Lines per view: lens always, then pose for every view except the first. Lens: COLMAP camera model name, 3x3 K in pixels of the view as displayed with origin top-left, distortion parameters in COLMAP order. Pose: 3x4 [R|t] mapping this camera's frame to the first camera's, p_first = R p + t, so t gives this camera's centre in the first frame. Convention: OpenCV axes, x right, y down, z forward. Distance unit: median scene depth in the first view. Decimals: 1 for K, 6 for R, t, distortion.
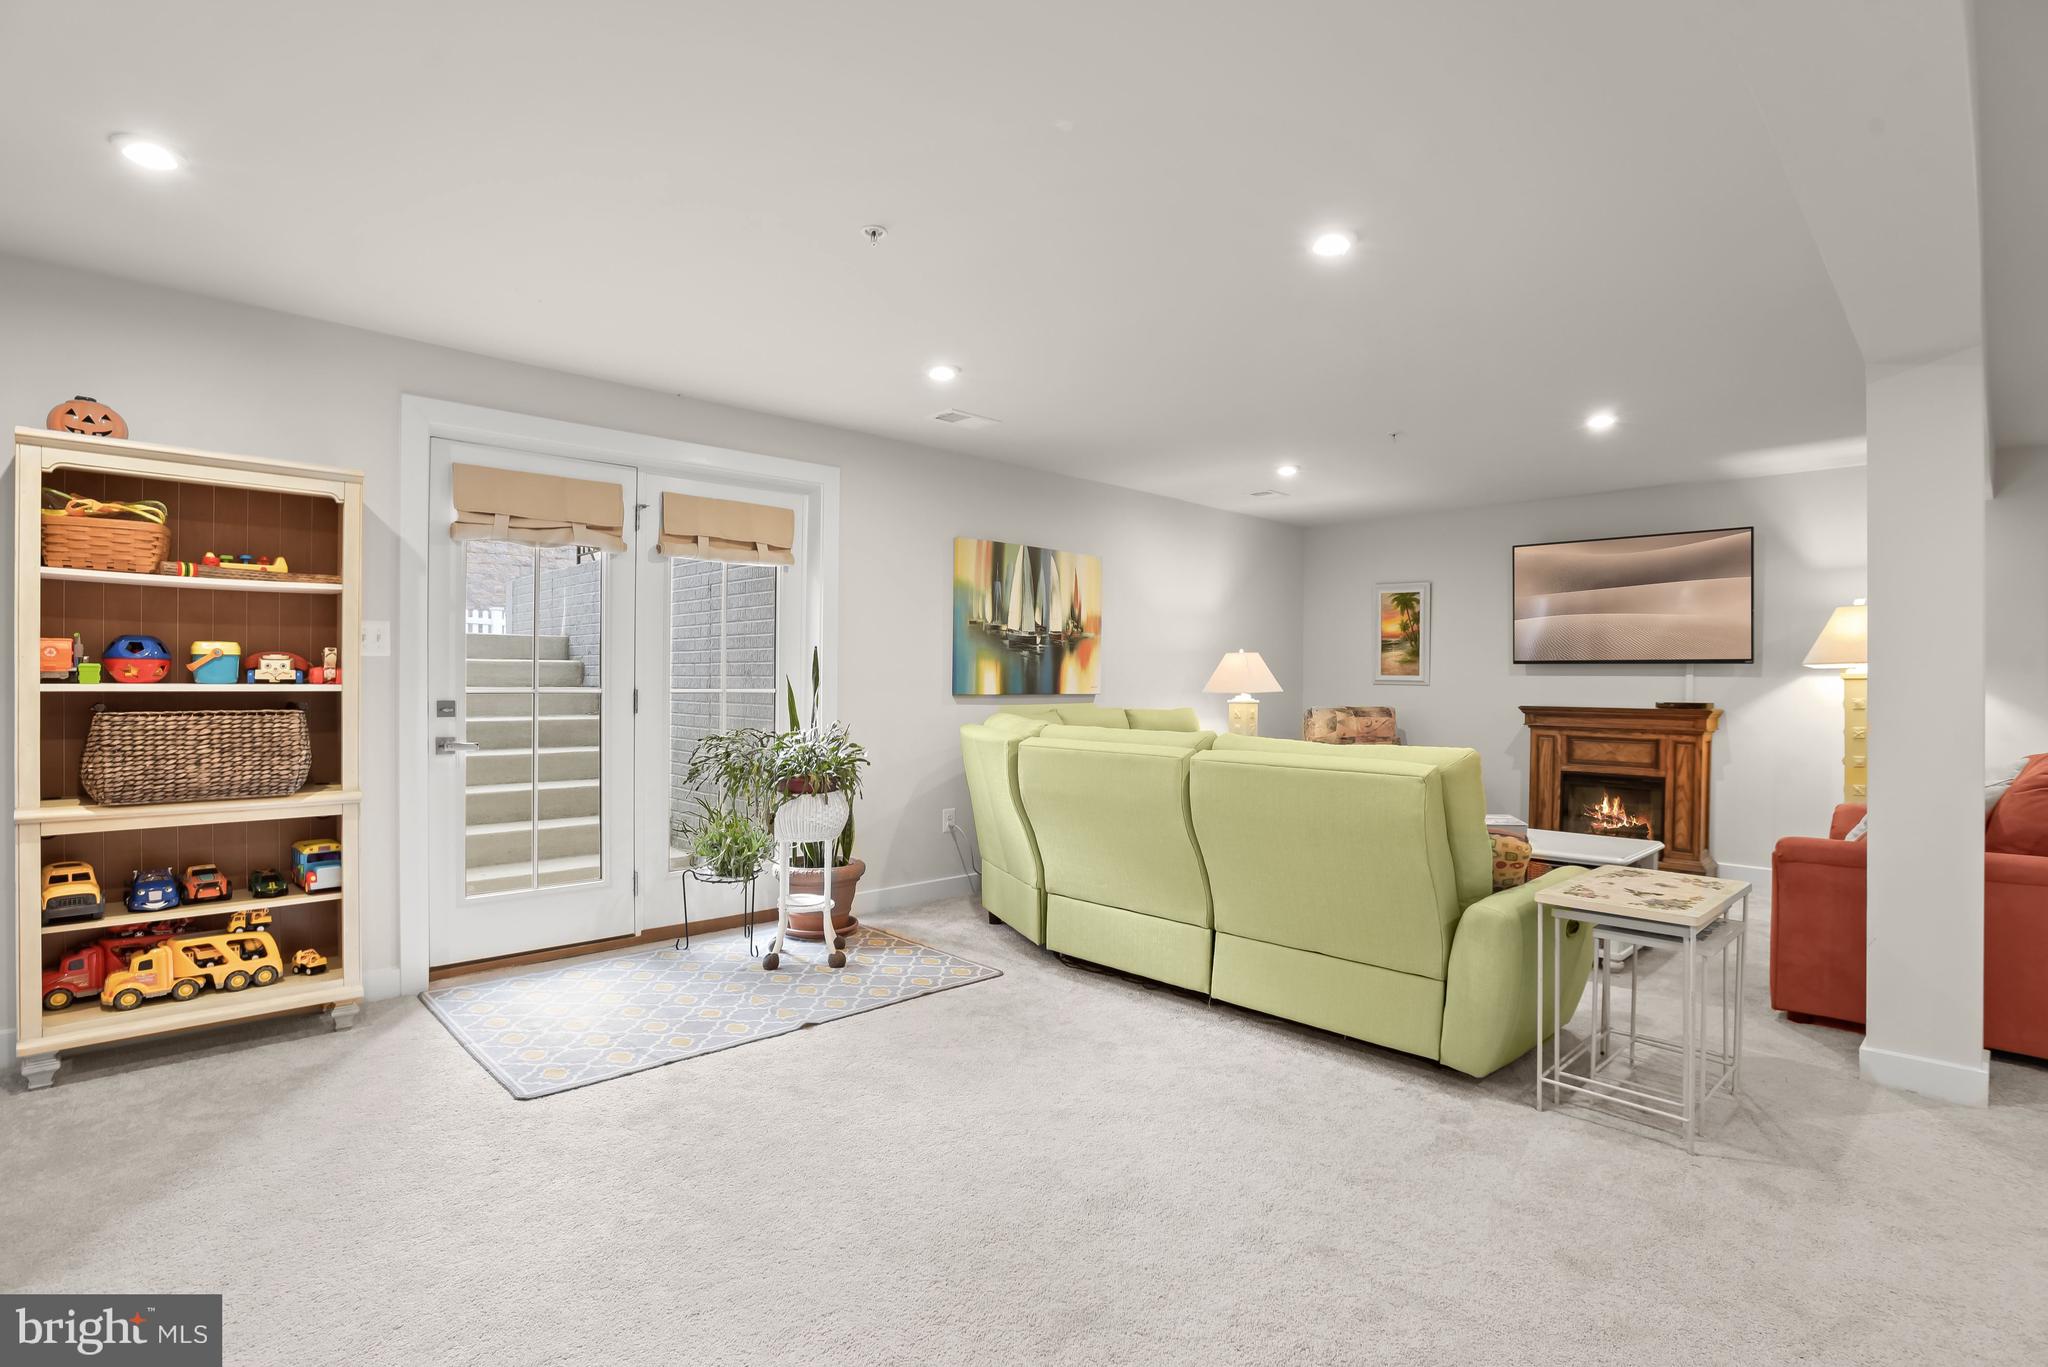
lens RADIAL K [[1000.5, 0, 1035.0], [0, 1000.5, 687.1], [0, 0, 1]] dist [-0.050696, 0.011119]
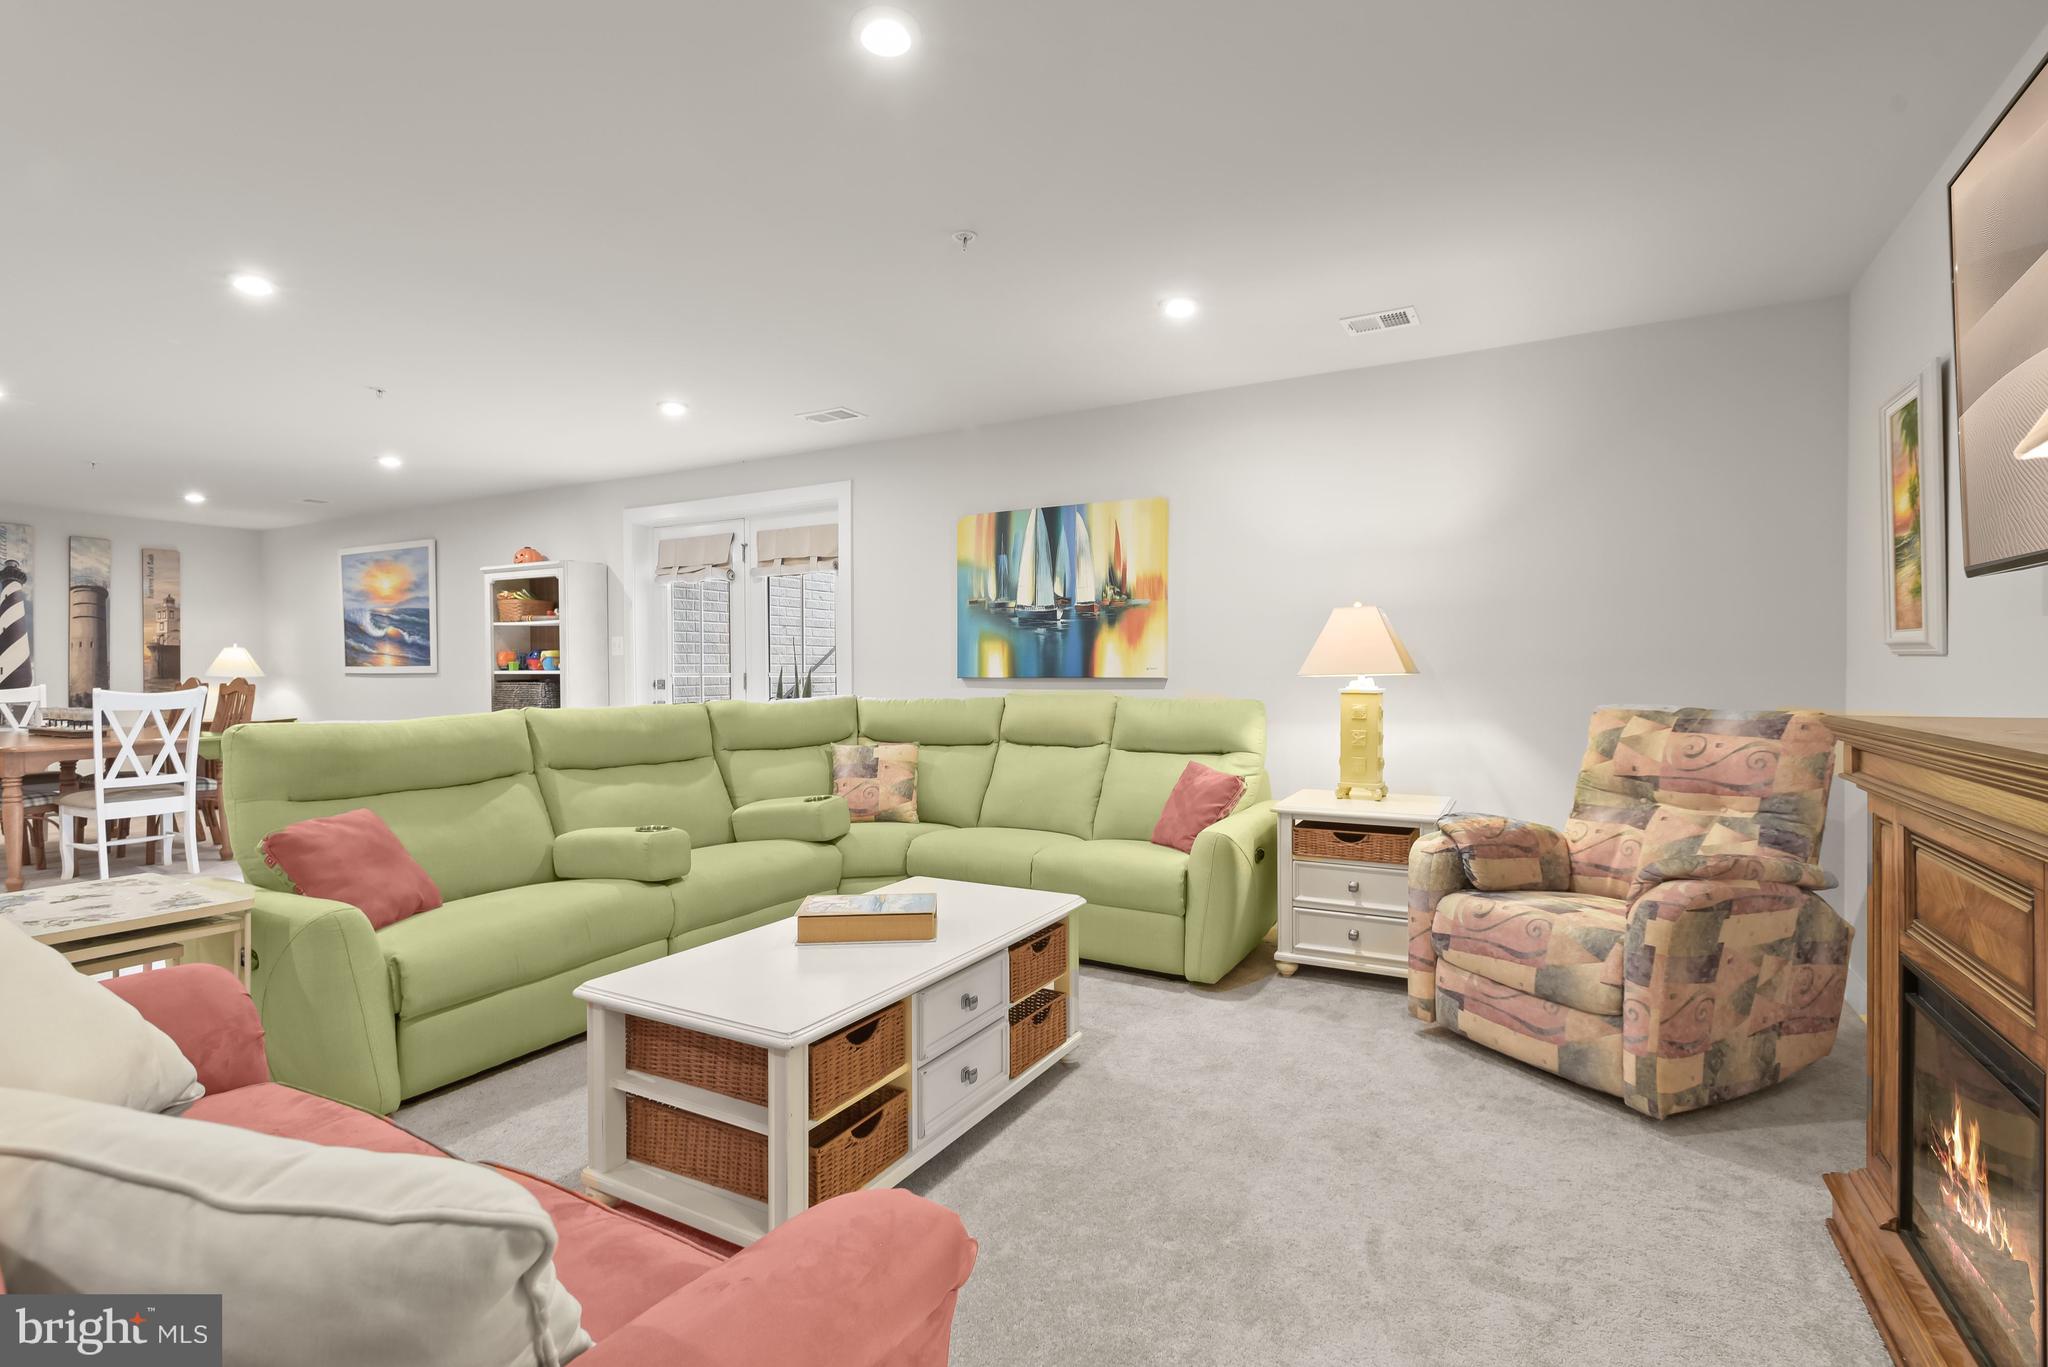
lens RADIAL K [[971.9, 0, 1024.1], [0, 971.9, 678.6], [0, 0, 1]] dist [0.011299, -0.003724]
pose [[0.279432, -0.001836, -0.960164, 0.829724], [-0.001046, 0.999997, -0.002216, 0.010154], [0.960165, 0.001624, 0.279430, 0.775055]]
